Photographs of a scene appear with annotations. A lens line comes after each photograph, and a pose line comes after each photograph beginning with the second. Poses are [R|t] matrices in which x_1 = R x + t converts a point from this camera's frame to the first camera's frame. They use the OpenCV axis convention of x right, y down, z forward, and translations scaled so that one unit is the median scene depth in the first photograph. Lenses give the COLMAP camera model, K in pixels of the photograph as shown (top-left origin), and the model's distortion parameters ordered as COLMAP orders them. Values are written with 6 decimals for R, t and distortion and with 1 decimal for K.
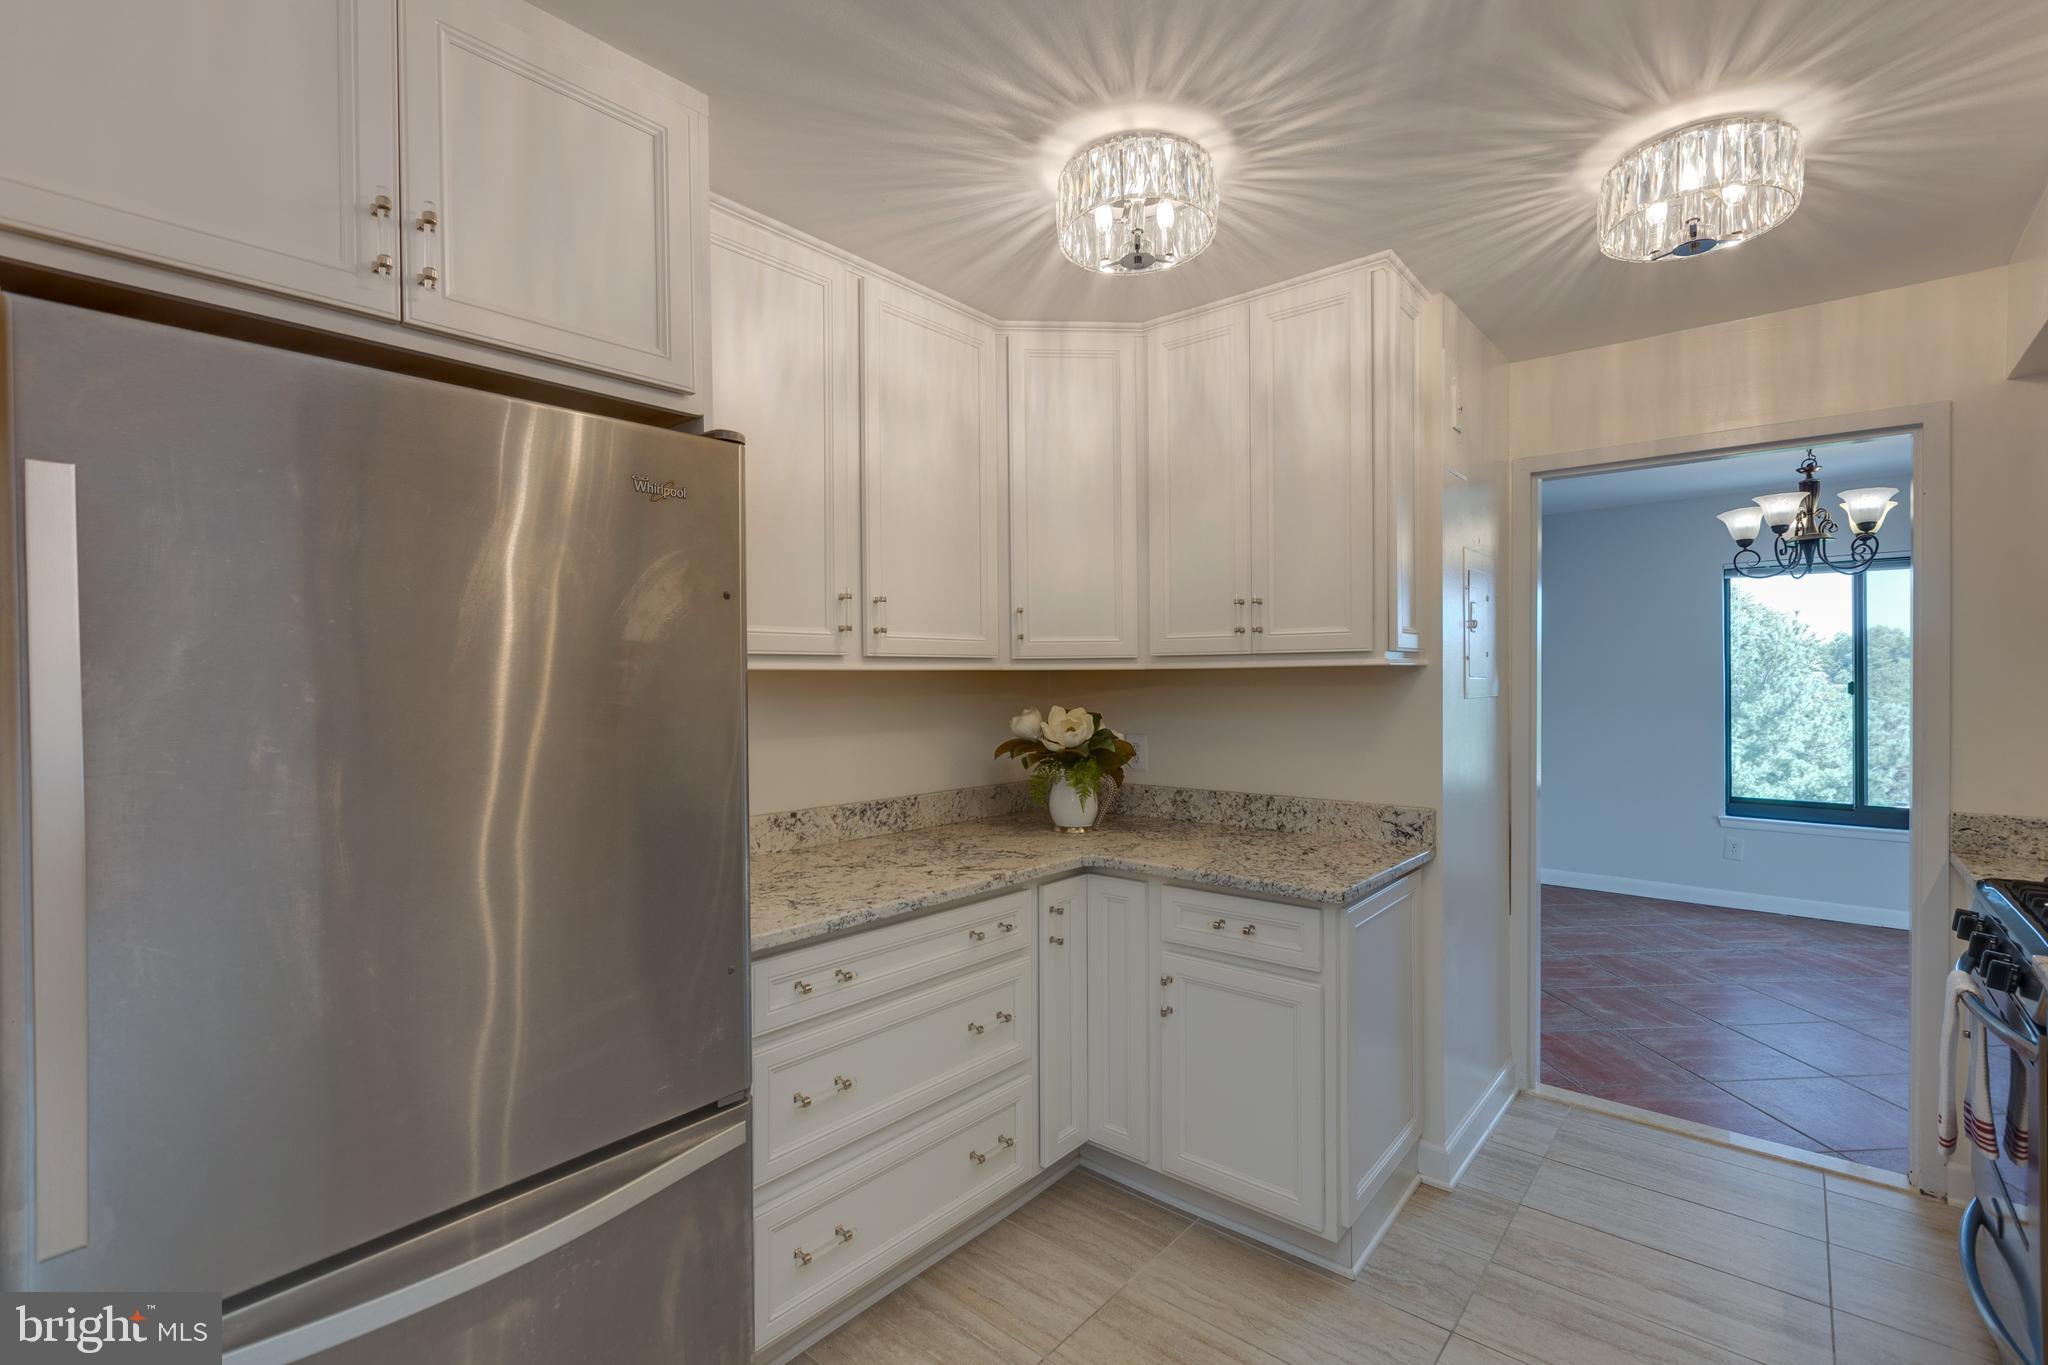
lens RADIAL K [[910.1, 0, 1026.3], [0, 910.1, 676.4], [0, 0, 1]] dist [0.000741, -0.000236]
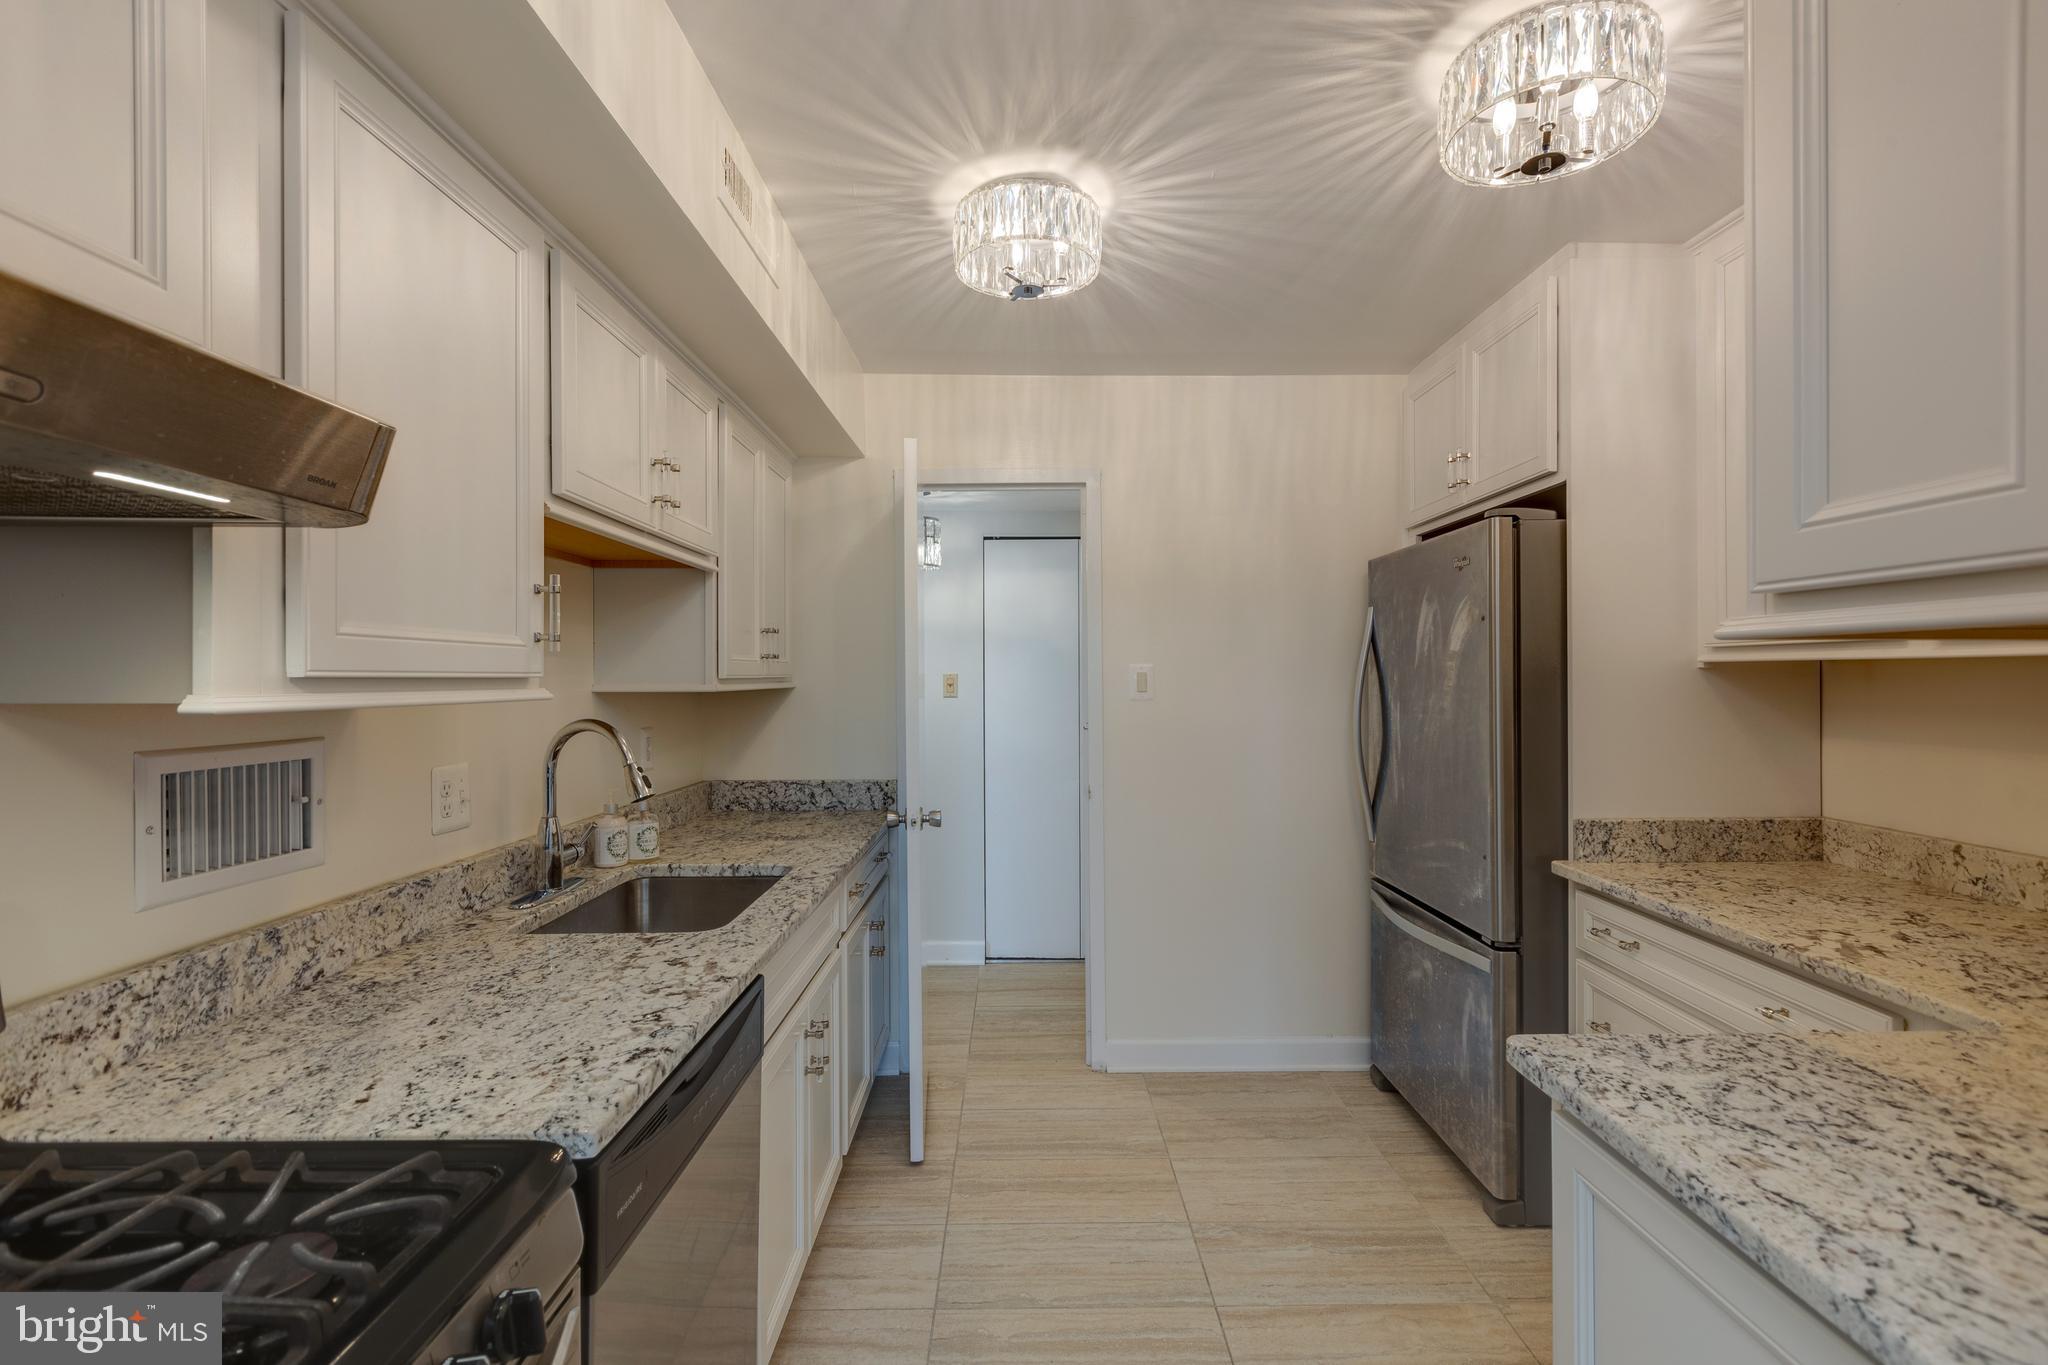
lens RADIAL K [[910.1, 0, 1027.5], [0, 910.1, 678.1], [0, 0, 1]] dist [0.000741, -0.000236]
pose [[-0.757950, 0.010756, -0.652224, 0.769143], [0.009647, 0.999940, 0.005280, -0.001296], [0.652242, -0.002290, -0.758007, 0.998345]]
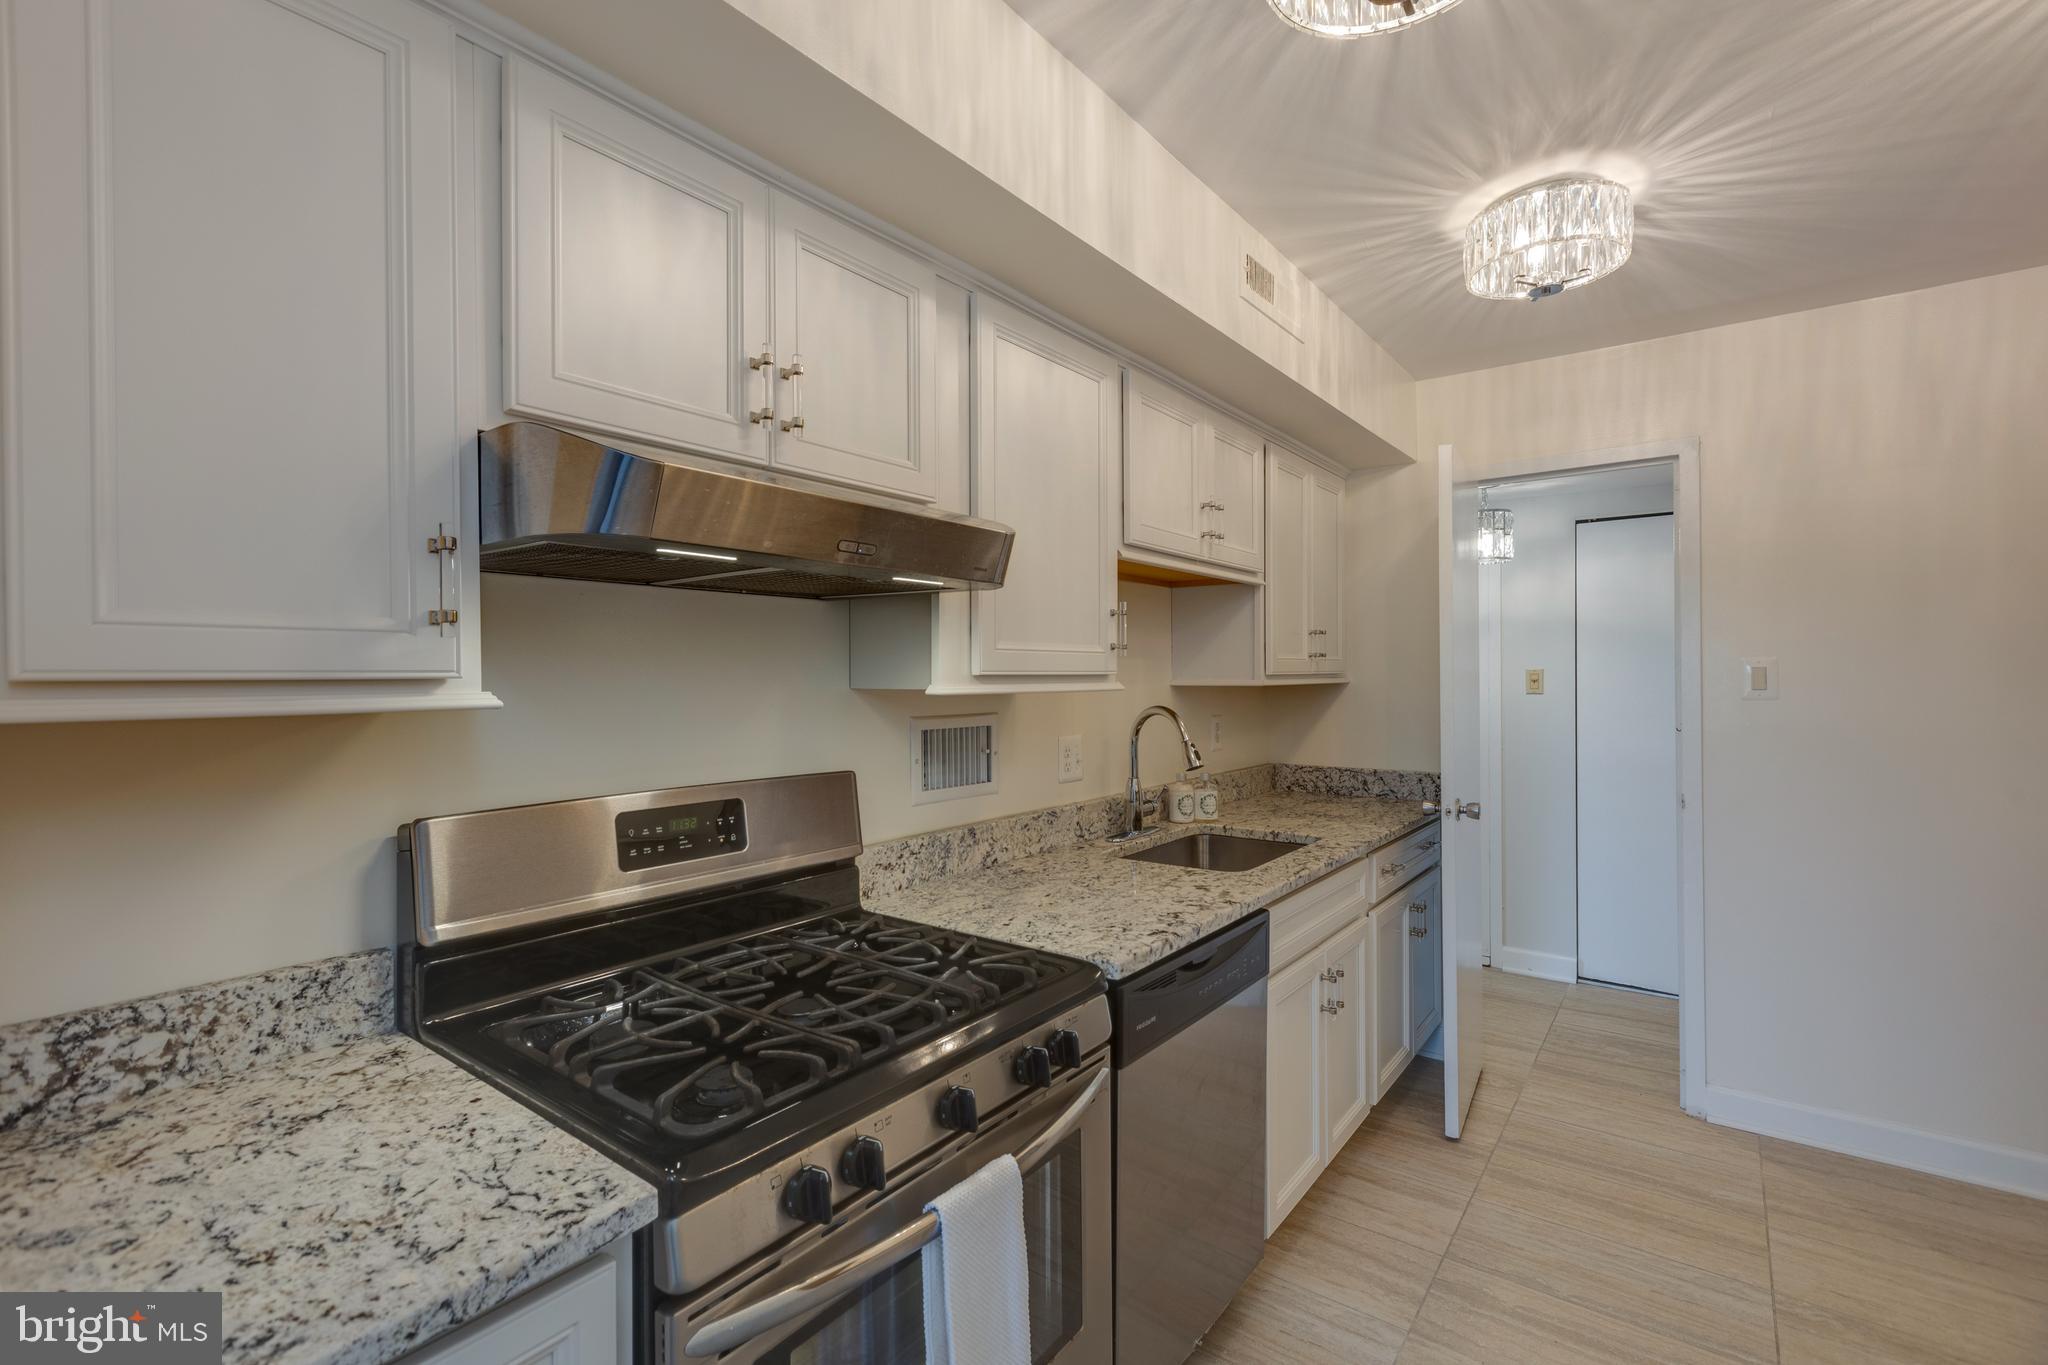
lens RADIAL K [[910.1, 0, 1024.1], [0, 910.1, 675.3], [0, 0, 1]] dist [0.000741, -0.000236]
pose [[-0.998601, 0.012628, -0.051338, 0.750920], [0.012656, 0.999920, -0.000221, -0.001771], [0.051331, -0.000870, -0.998681, 1.181628]]
